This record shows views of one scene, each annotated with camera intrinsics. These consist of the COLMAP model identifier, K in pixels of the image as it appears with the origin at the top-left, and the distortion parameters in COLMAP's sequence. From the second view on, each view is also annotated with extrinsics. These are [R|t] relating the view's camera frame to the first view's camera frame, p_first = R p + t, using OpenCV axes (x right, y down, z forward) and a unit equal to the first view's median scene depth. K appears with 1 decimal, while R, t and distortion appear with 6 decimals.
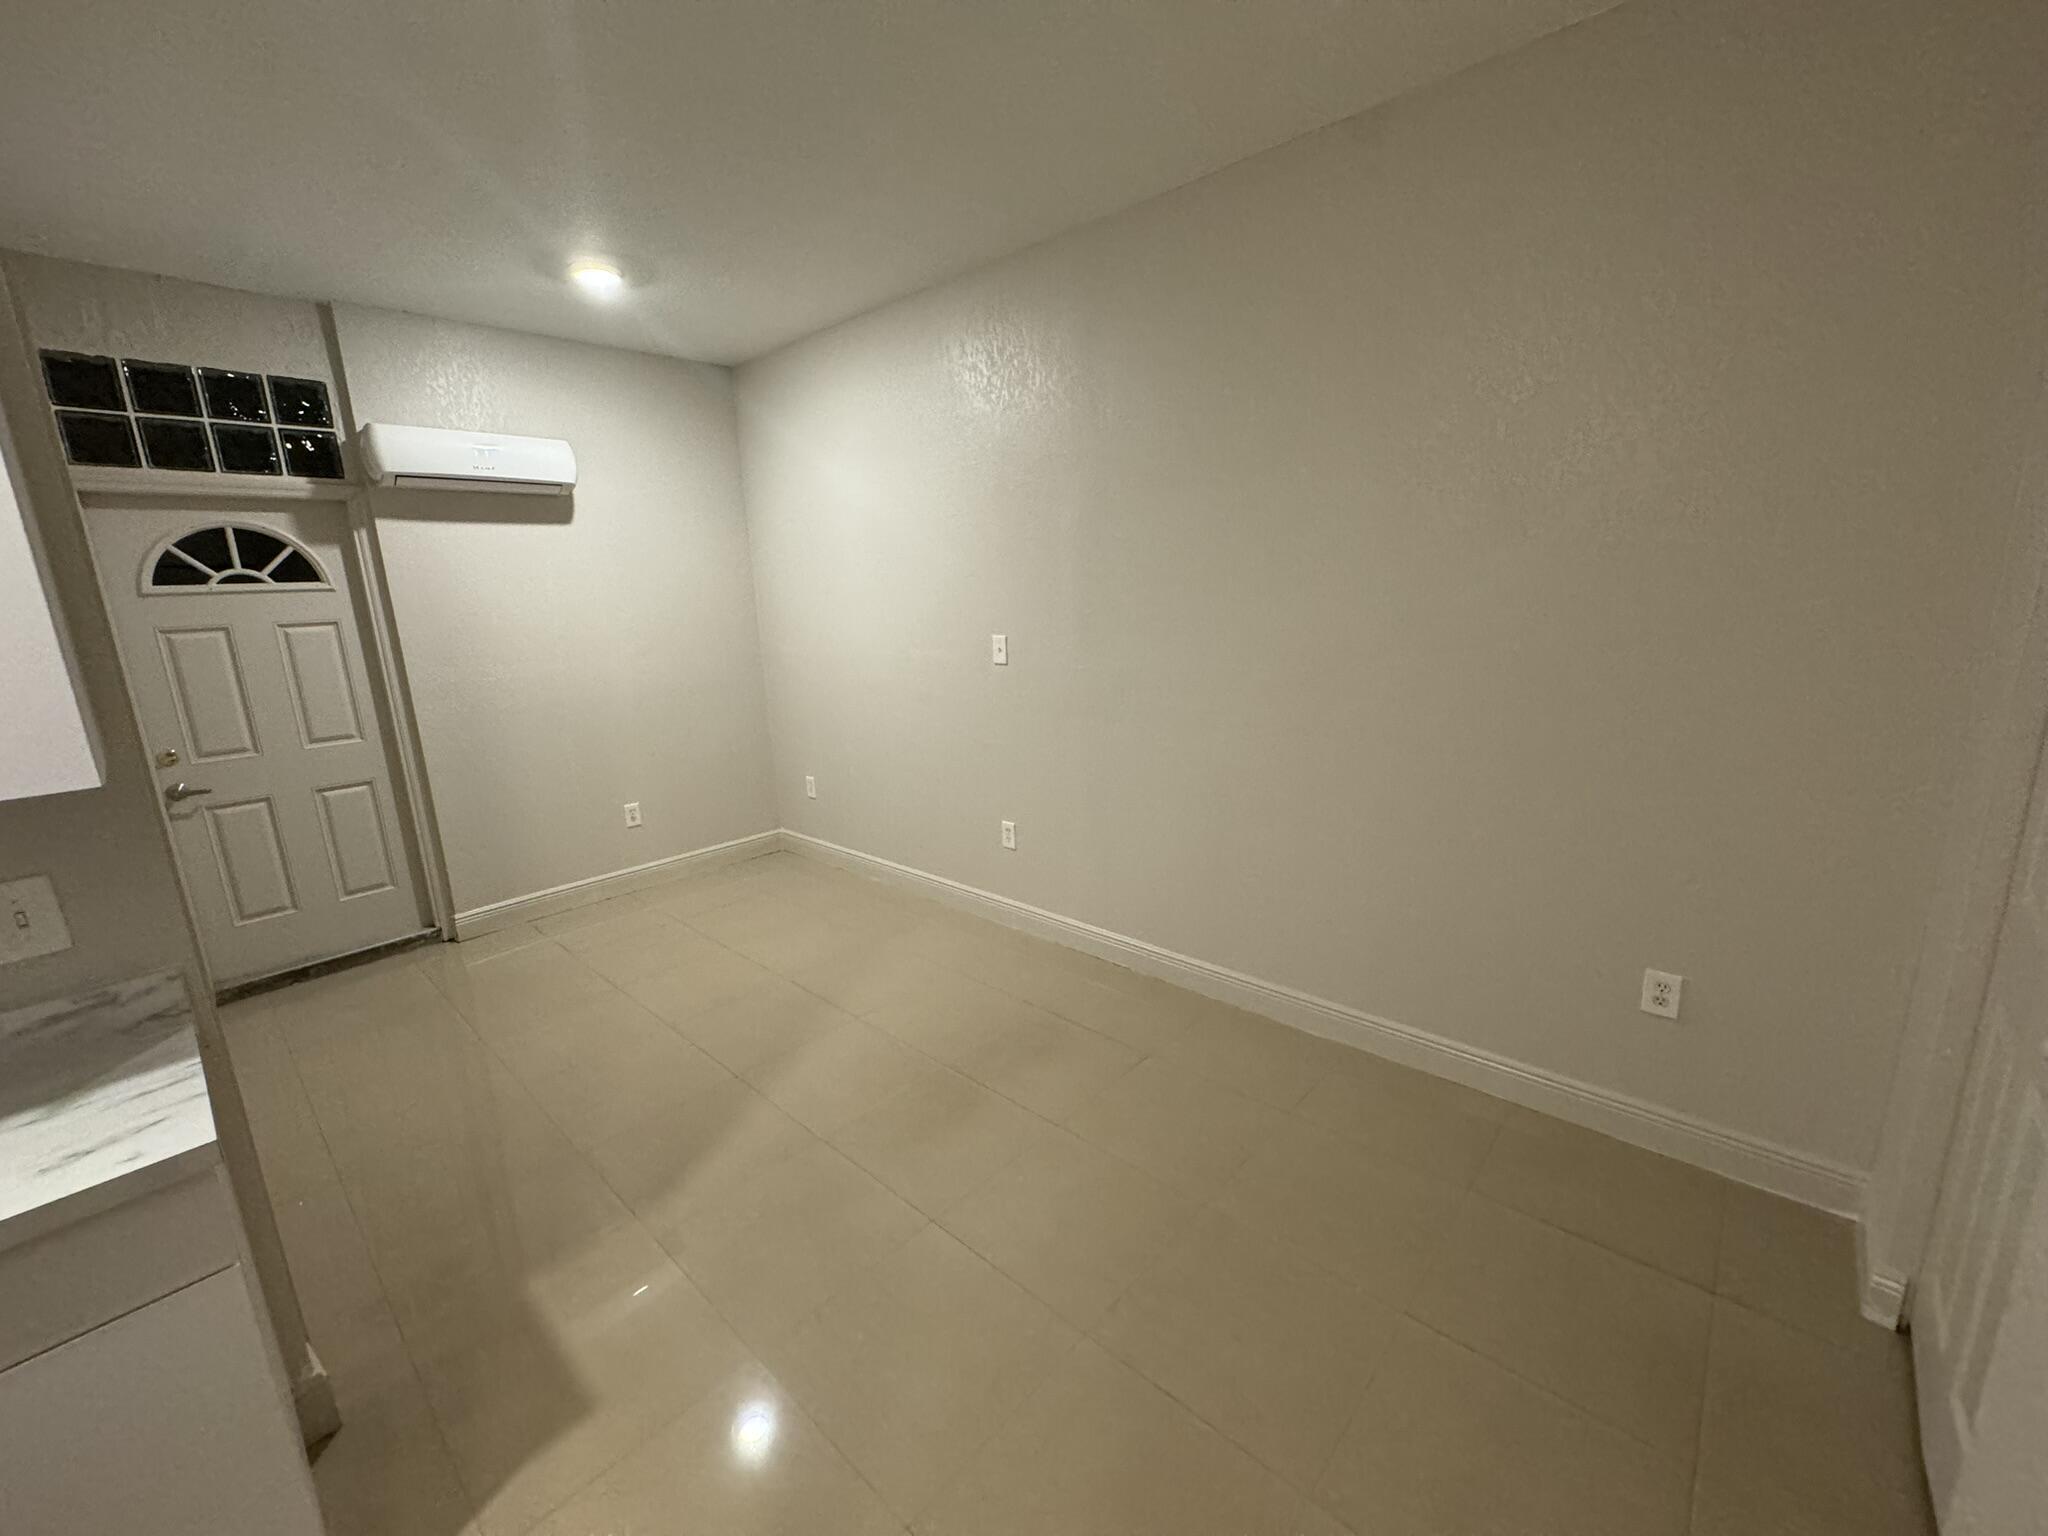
lens RADIAL K [[824.5, 0, 1018.6], [0, 824.5, 764.4], [0, 0, 1]] dist [0.000006, -0.000109]
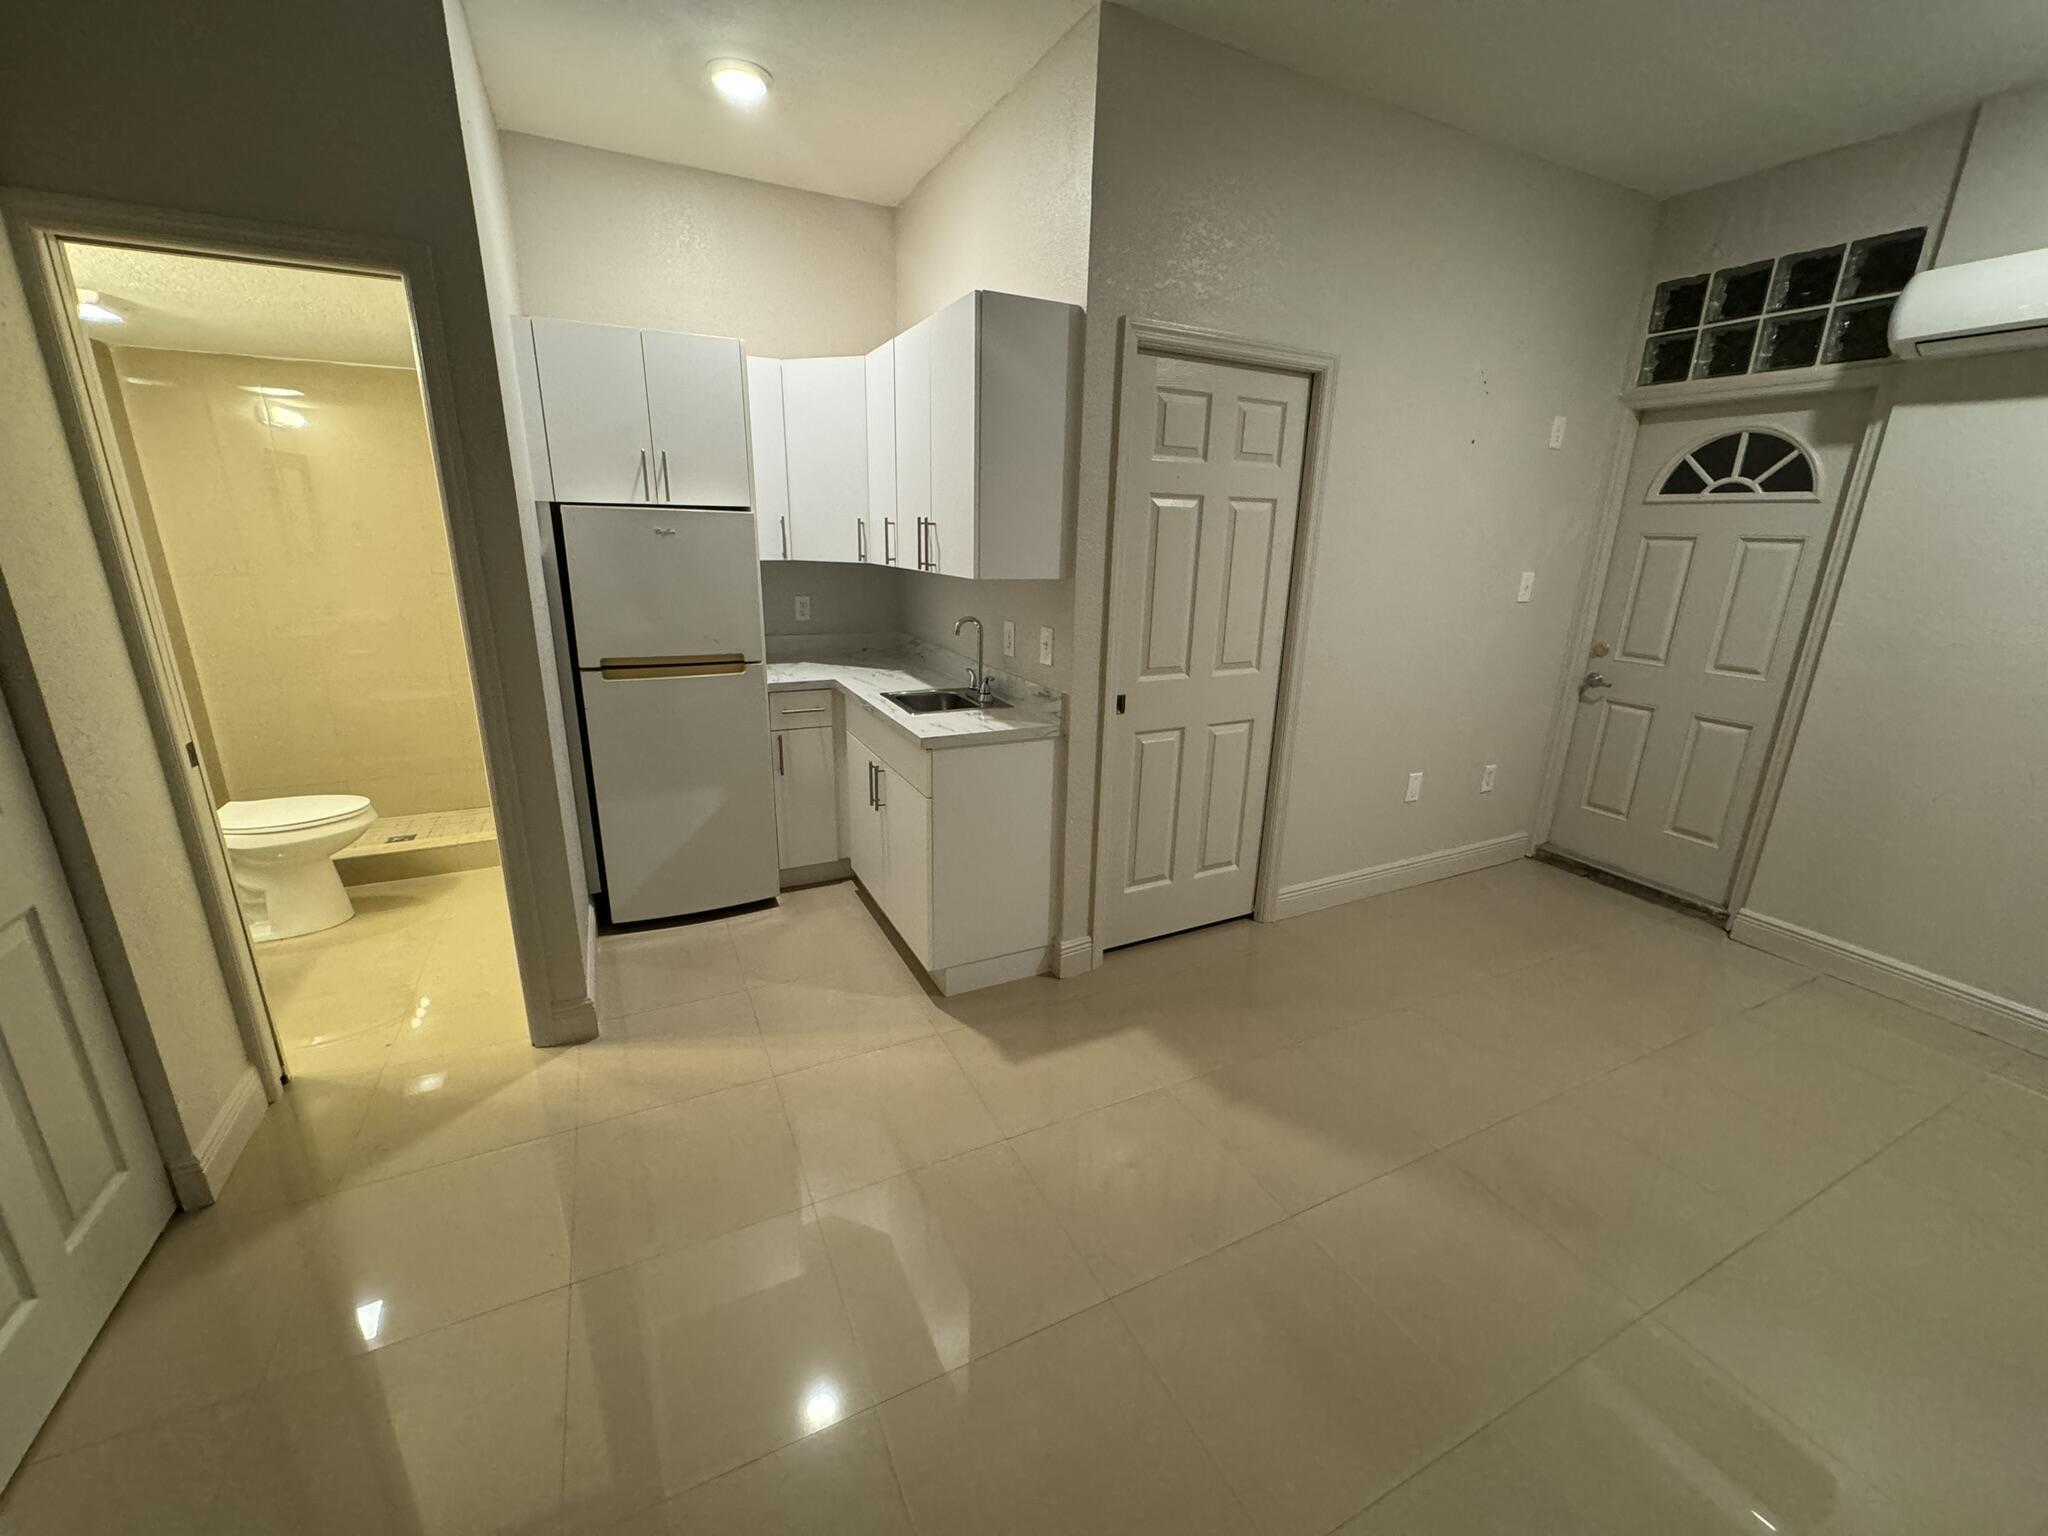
lens RADIAL K [[824.5, 0, 1018.6], [0, 824.5, 764.4], [0, 0, 1]] dist [0.000006, -0.000109]
pose [[-0.372751, 0.297801, -0.878847, 0.307184], [-0.198674, 0.899527, 0.389074, -0.142100], [0.906414, 0.319632, -0.276134, 0.608184]]
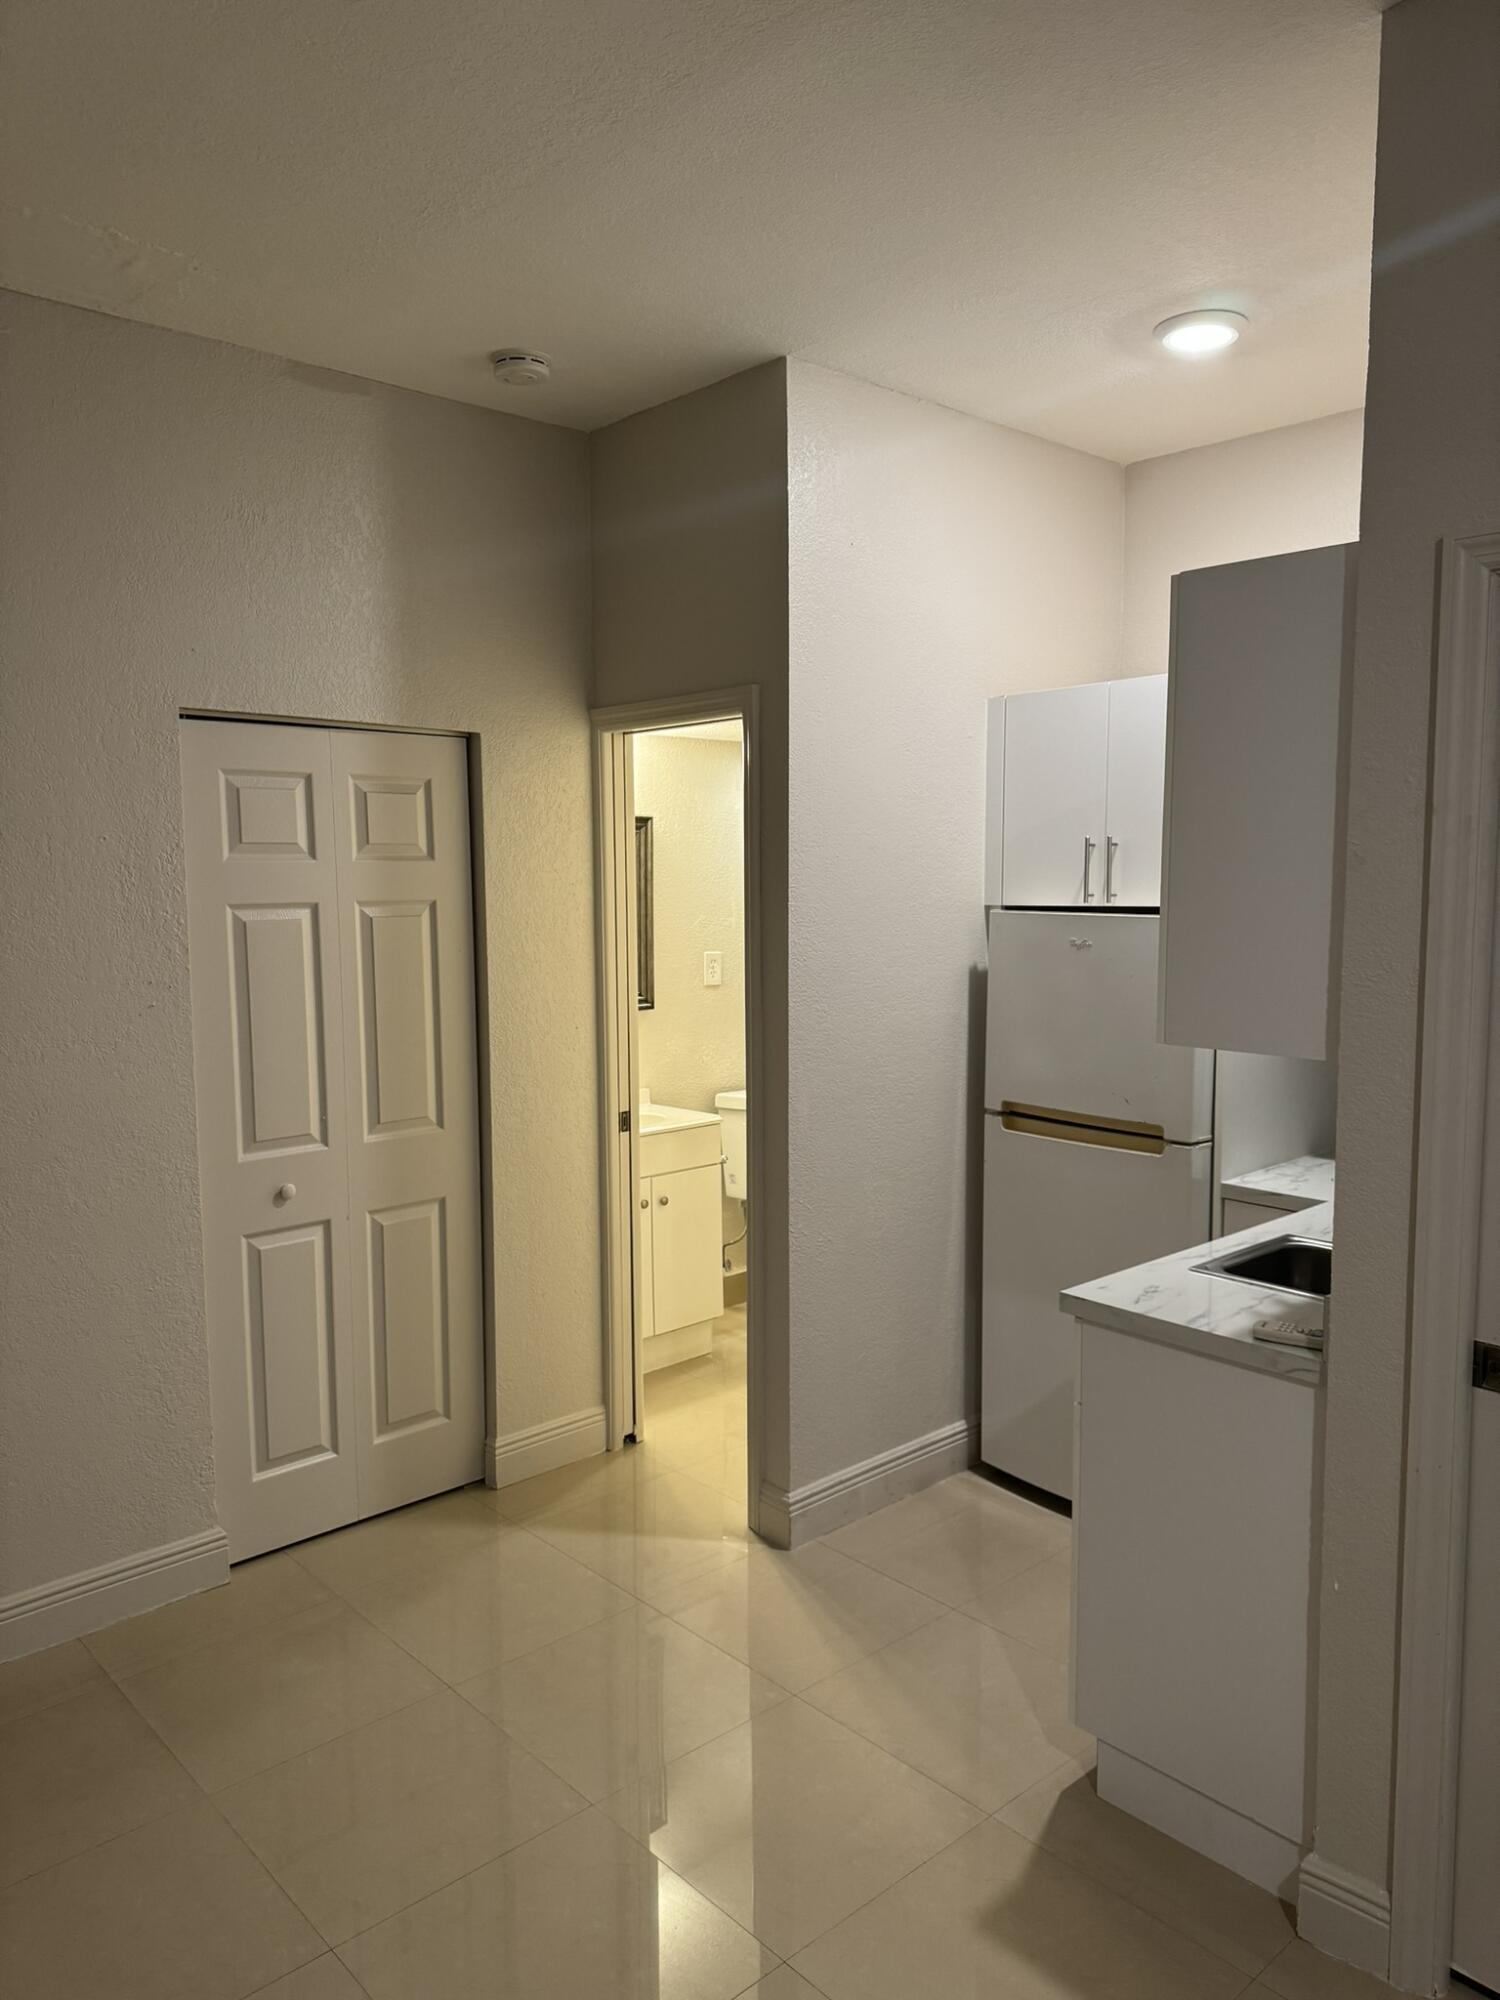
lens RADIAL K [[1402.5, 0, 750.0], [0, 1402.5, 1000.0], [0, 0, 1]] dist [0.148471, -0.282313]
pose [[-0.992630, 0.045808, 0.112193, -0.235511], [0.076968, 0.953407, 0.291704, -0.240819], [-0.093603, 0.298190, -0.949906, 1.000771]]
